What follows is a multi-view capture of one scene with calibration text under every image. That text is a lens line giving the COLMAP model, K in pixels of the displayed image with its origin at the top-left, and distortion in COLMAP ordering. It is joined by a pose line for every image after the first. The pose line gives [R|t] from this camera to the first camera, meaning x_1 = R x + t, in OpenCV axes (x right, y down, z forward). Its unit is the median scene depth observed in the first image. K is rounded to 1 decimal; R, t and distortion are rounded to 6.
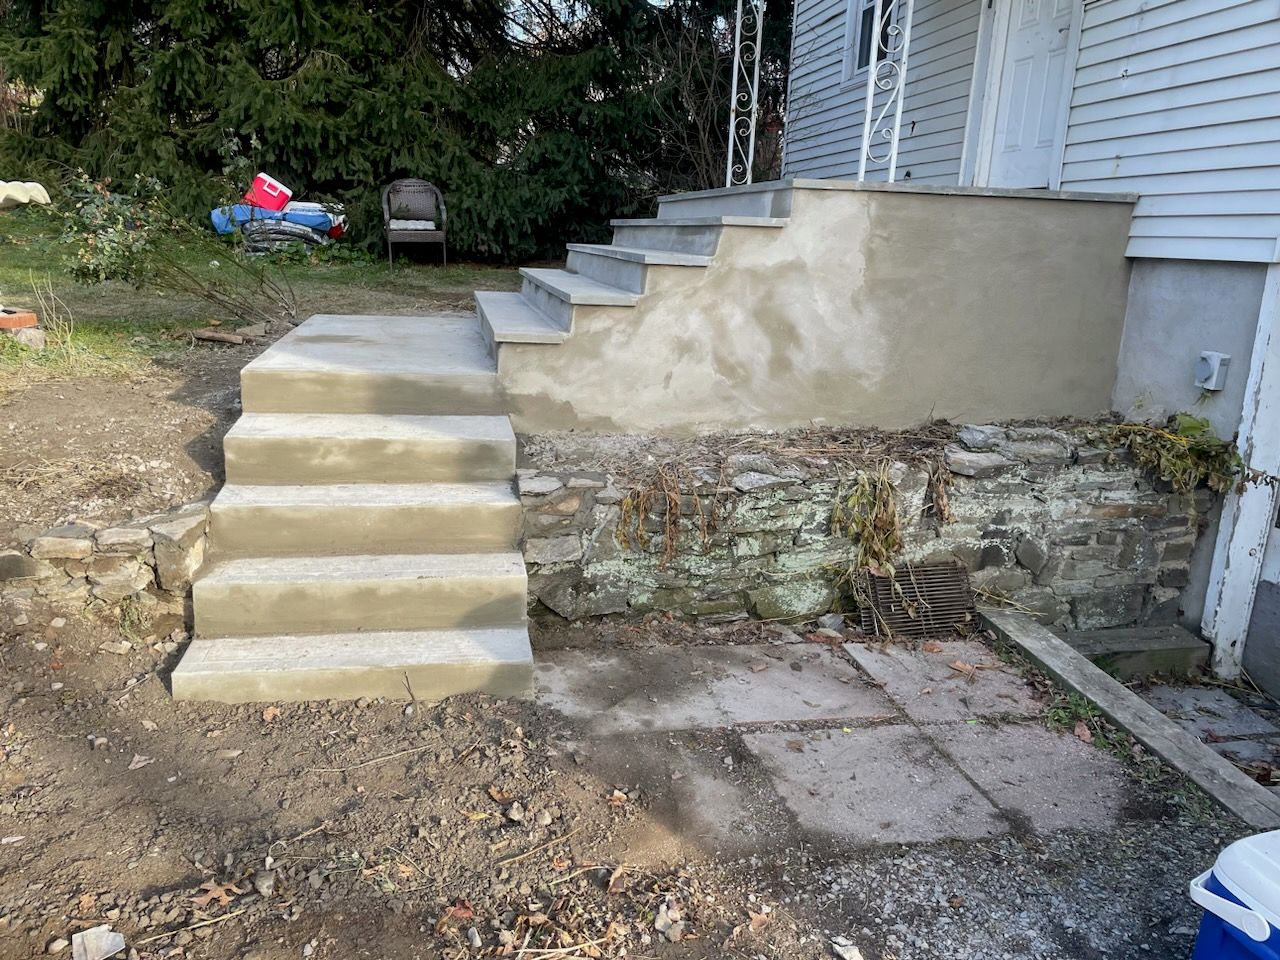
lens RADIAL K [[973.3, 0, 640.0], [0, 973.3, 480.0], [0, 0, 1]] dist [0.086797, -0.111044]
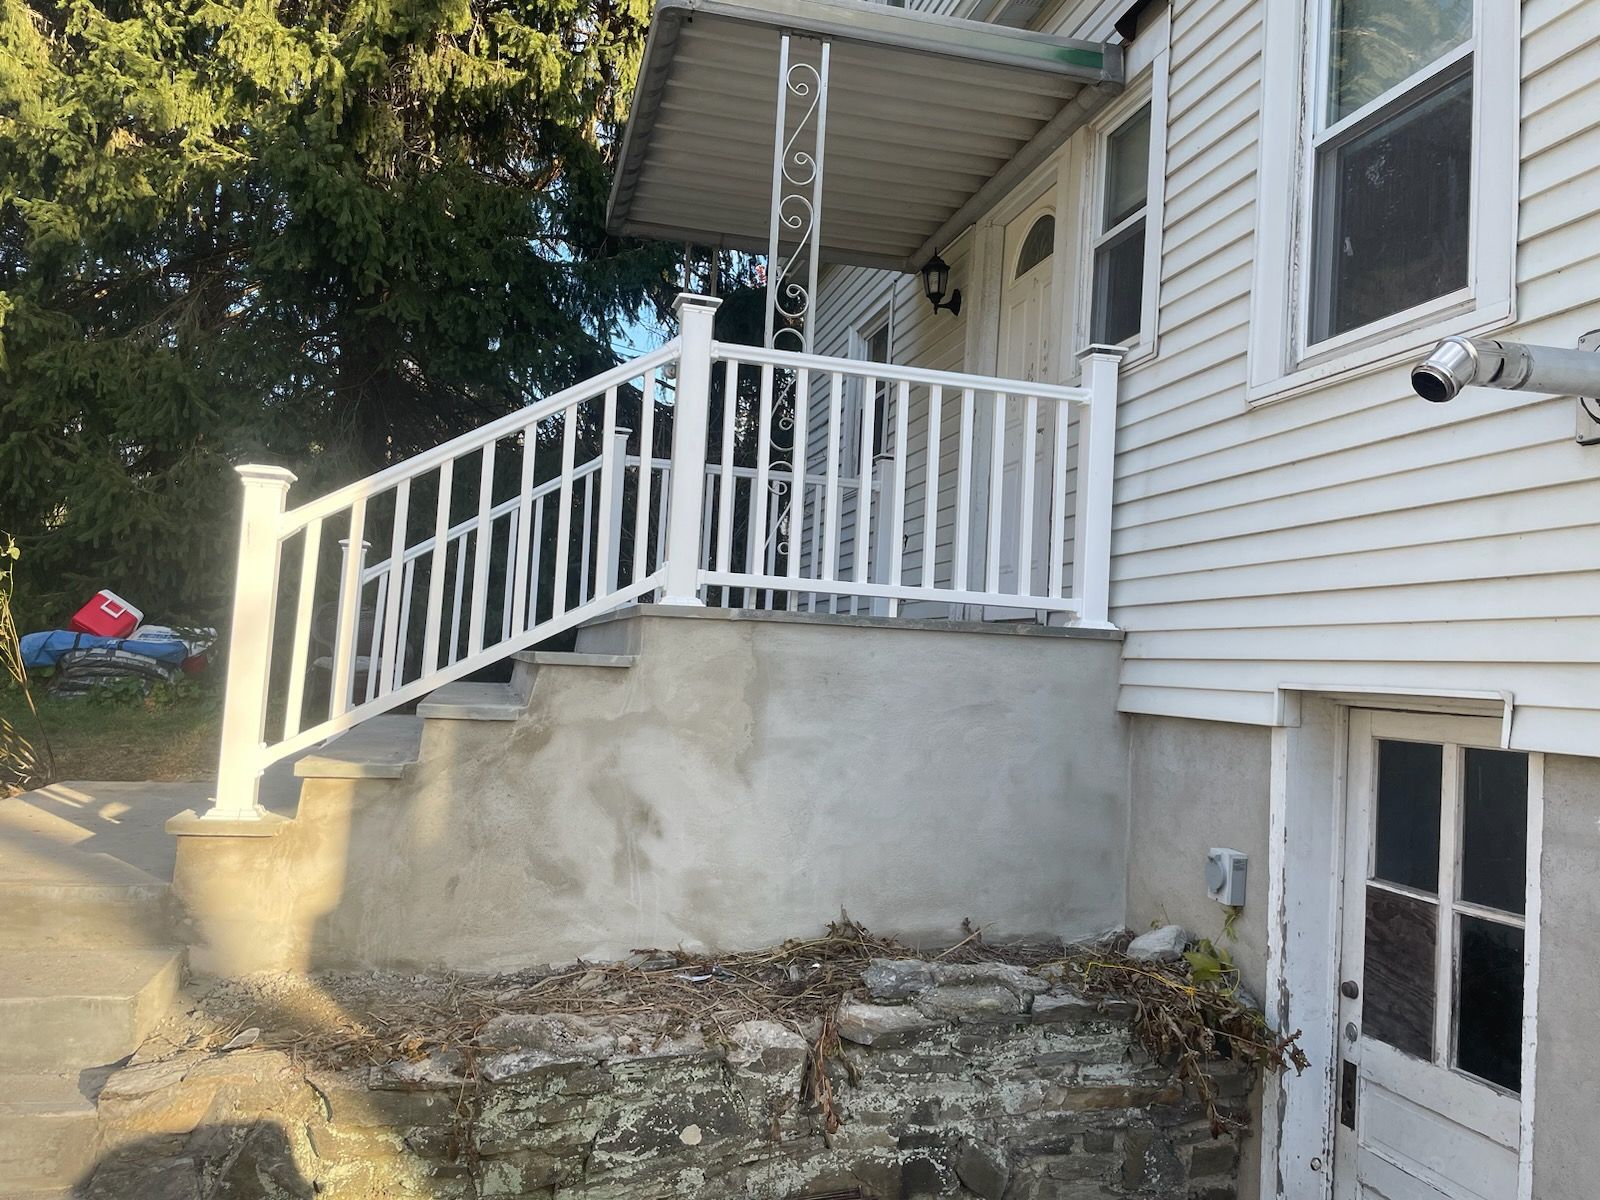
lens RADIAL K [[1216.6, 0, 800.0], [0, 1216.6, 600.0], [0, 0, 1]] dist [0.086797, -0.111044]
pose [[0.998598, 0.007716, 0.052378, 0.238137], [0.007803, 0.957071, -0.289747, -0.049332], [-0.052365, 0.289749, 0.955669, 0.136354]]
